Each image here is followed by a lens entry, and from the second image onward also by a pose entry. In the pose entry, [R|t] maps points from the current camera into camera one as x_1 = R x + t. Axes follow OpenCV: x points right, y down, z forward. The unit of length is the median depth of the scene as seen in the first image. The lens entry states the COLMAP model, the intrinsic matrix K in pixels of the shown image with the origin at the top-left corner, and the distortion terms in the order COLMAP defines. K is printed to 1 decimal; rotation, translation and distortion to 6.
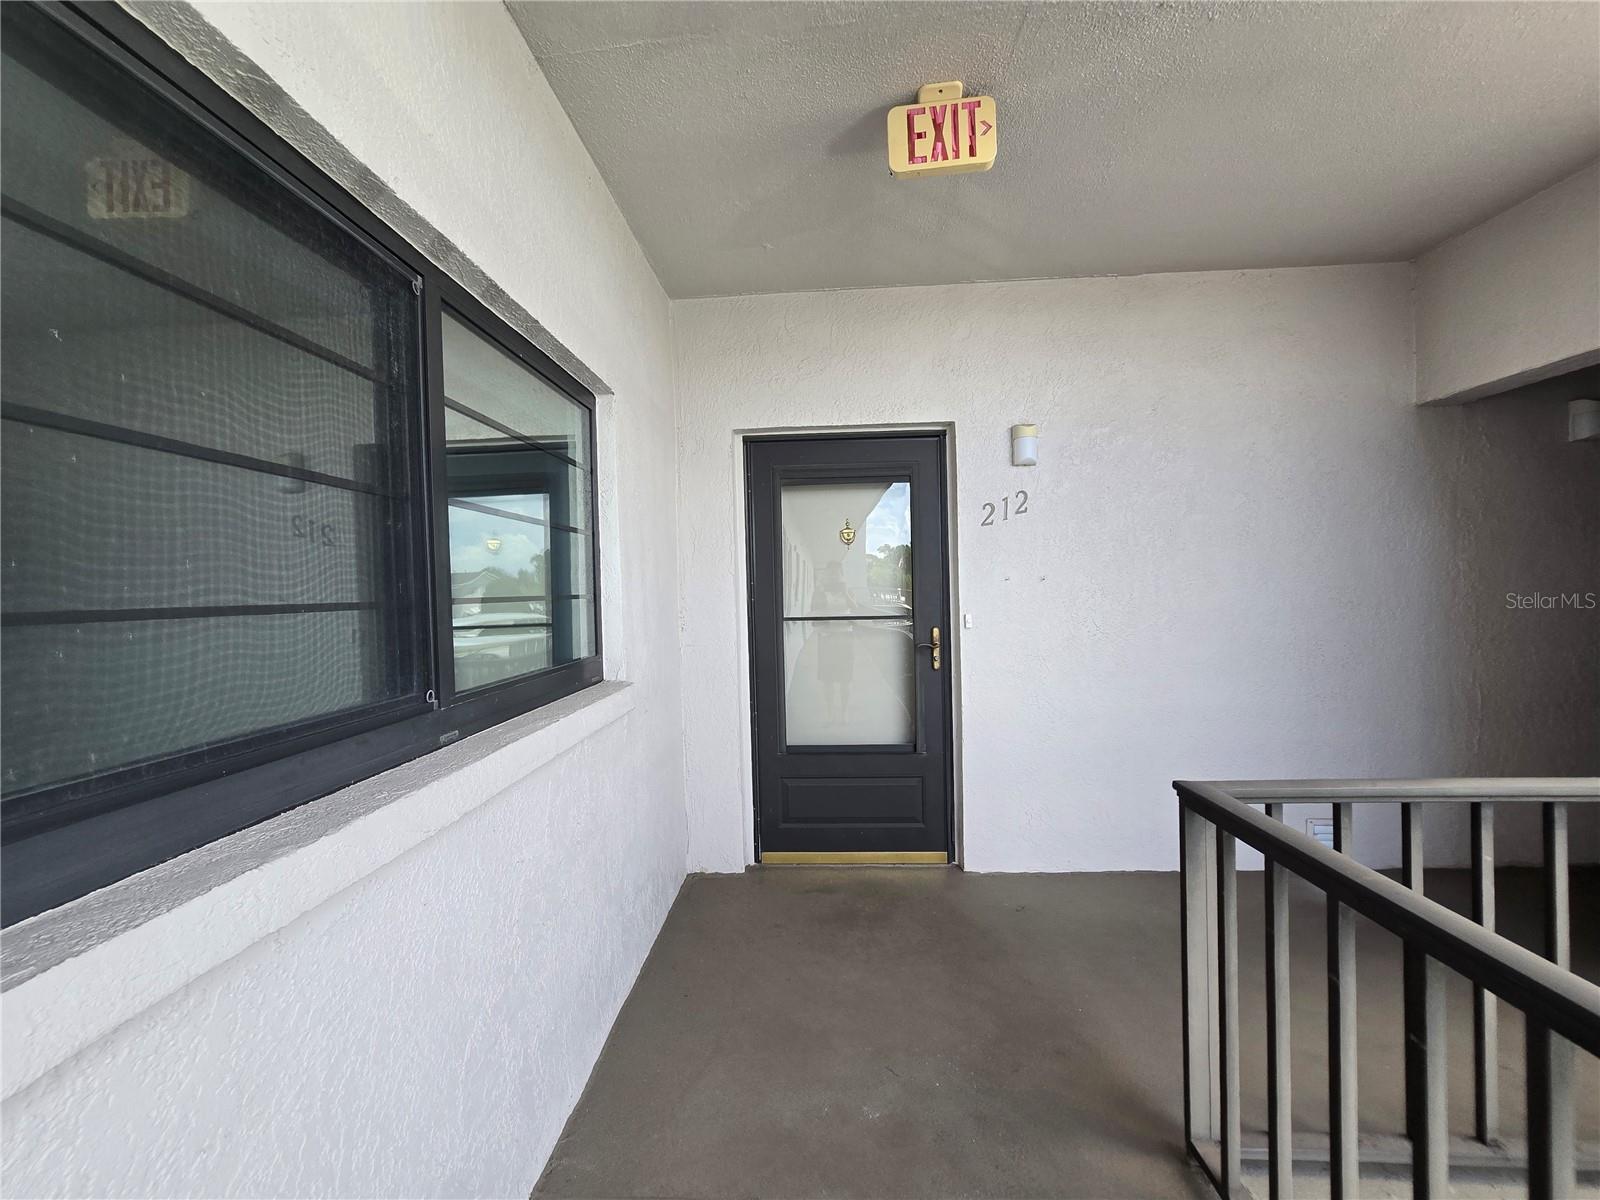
lens RADIAL K [[654.5, 0, 808.7], [0, 654.5, 600.1], [0, 0, 1]] dist [-0.009683, 0.002767]
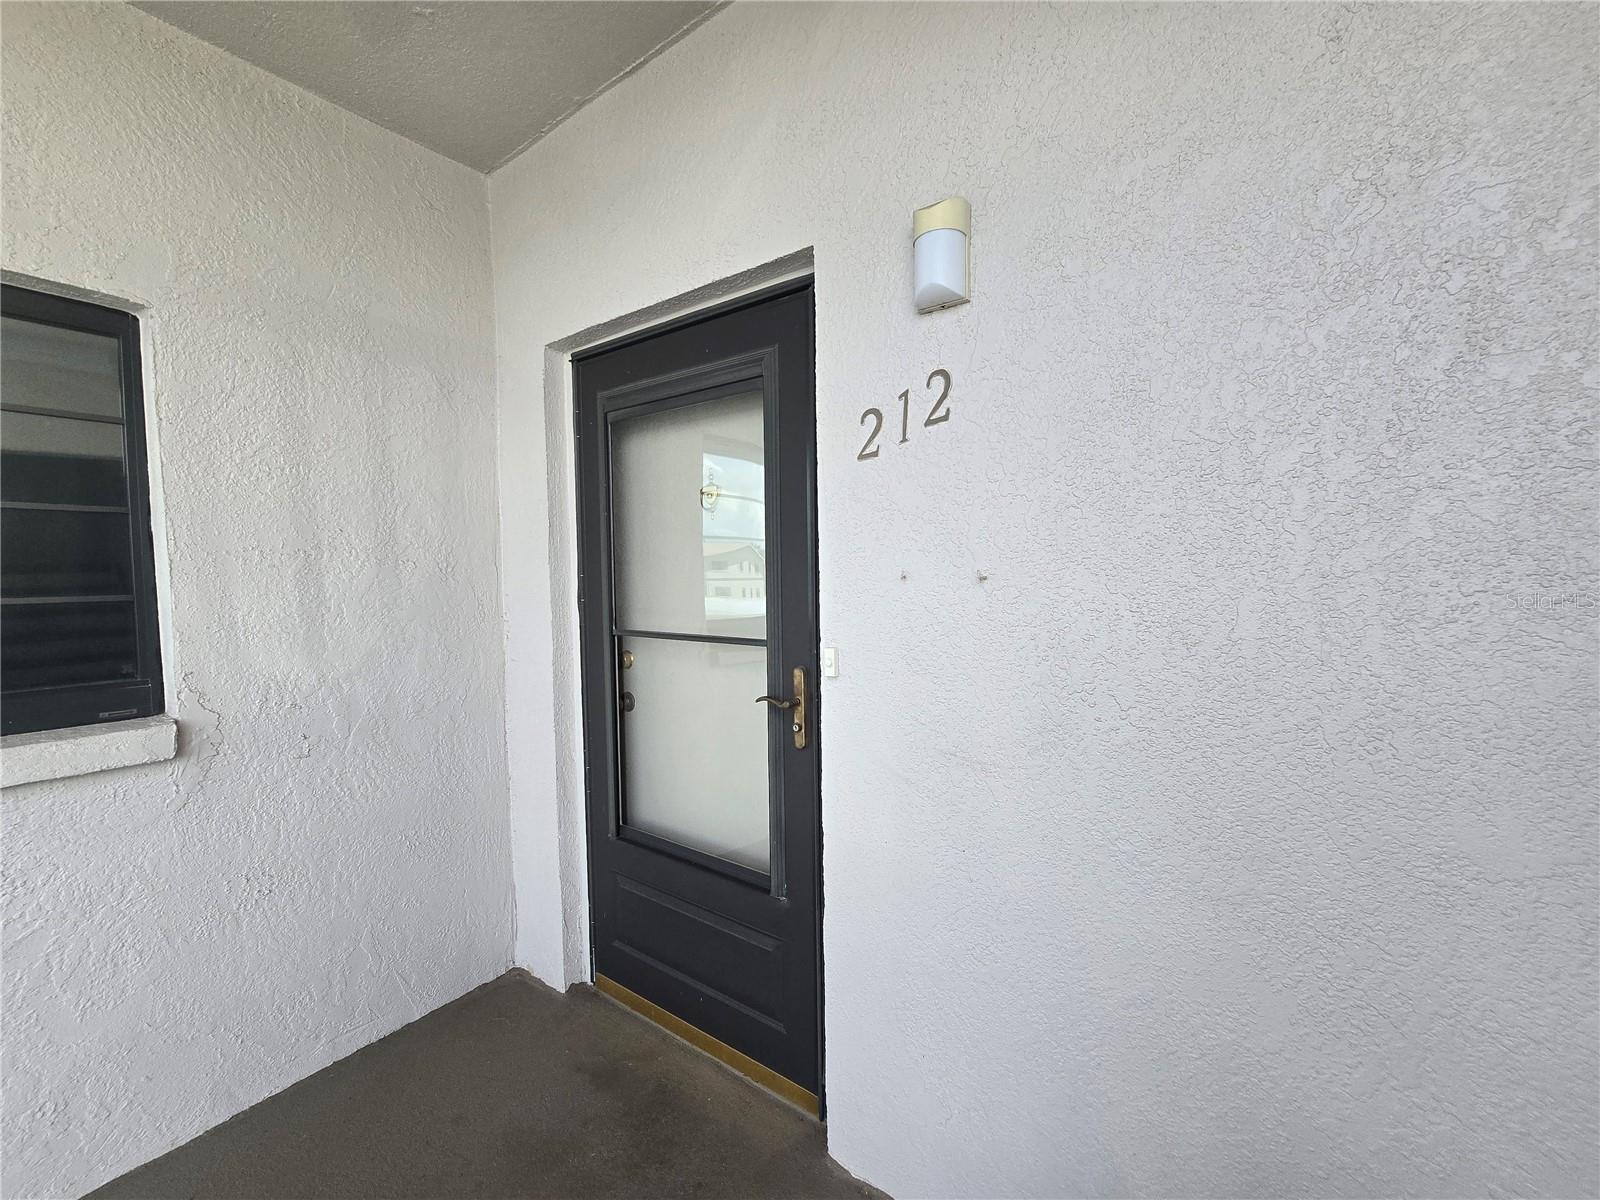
lens RADIAL K [[654.5, 0, 802.4], [0, 654.5, 606.1], [0, 0, 1]] dist [-0.009683, 0.002767]
pose [[0.834894, 0.043193, -0.548714, 0.618199], [-0.025123, 0.998868, 0.040402, -0.035545], [0.549837, -0.019946, 0.835034, 0.742912]]
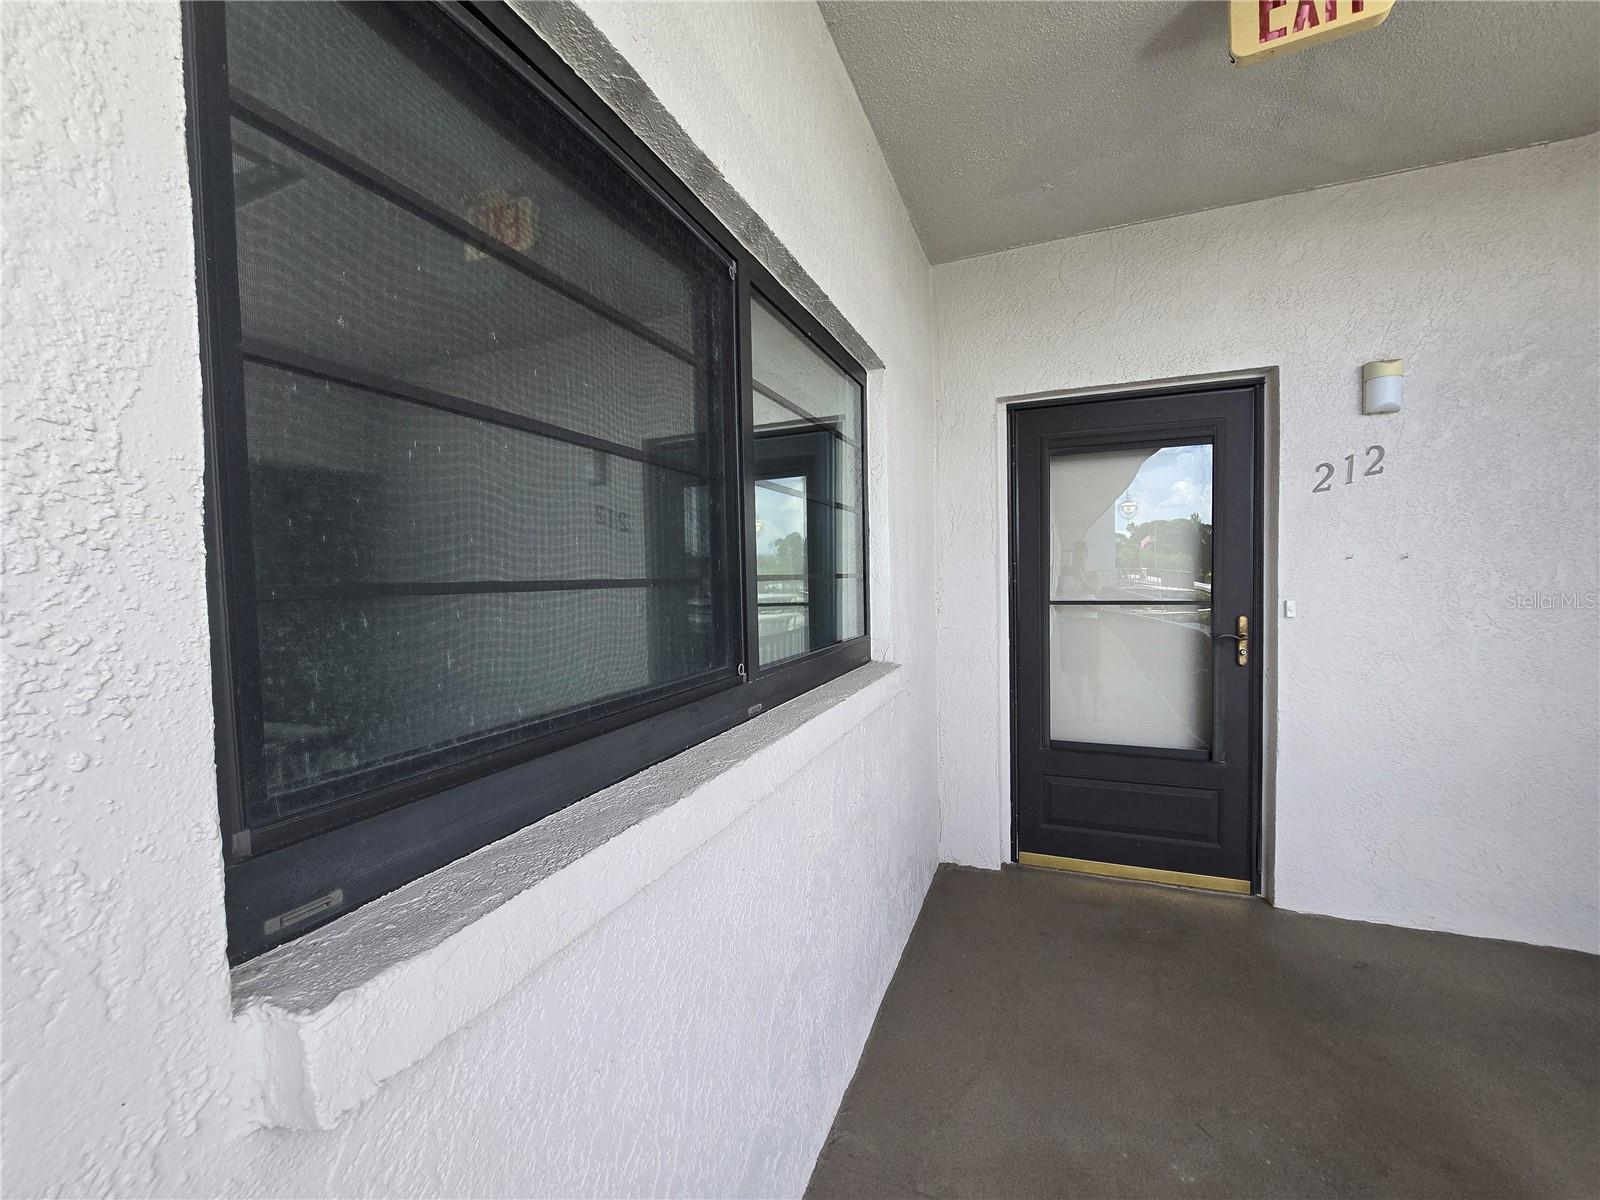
lens RADIAL K [[654.5, 0, 798.7], [0, 654.5, 600.7], [0, 0, 1]] dist [-0.009683, 0.002767]
pose [[0.946550, 0.016013, -0.322160, -0.099340], [-0.007722, 0.999606, 0.026998, 0.005837], [0.322465, -0.023067, 0.946300, 0.029432]]
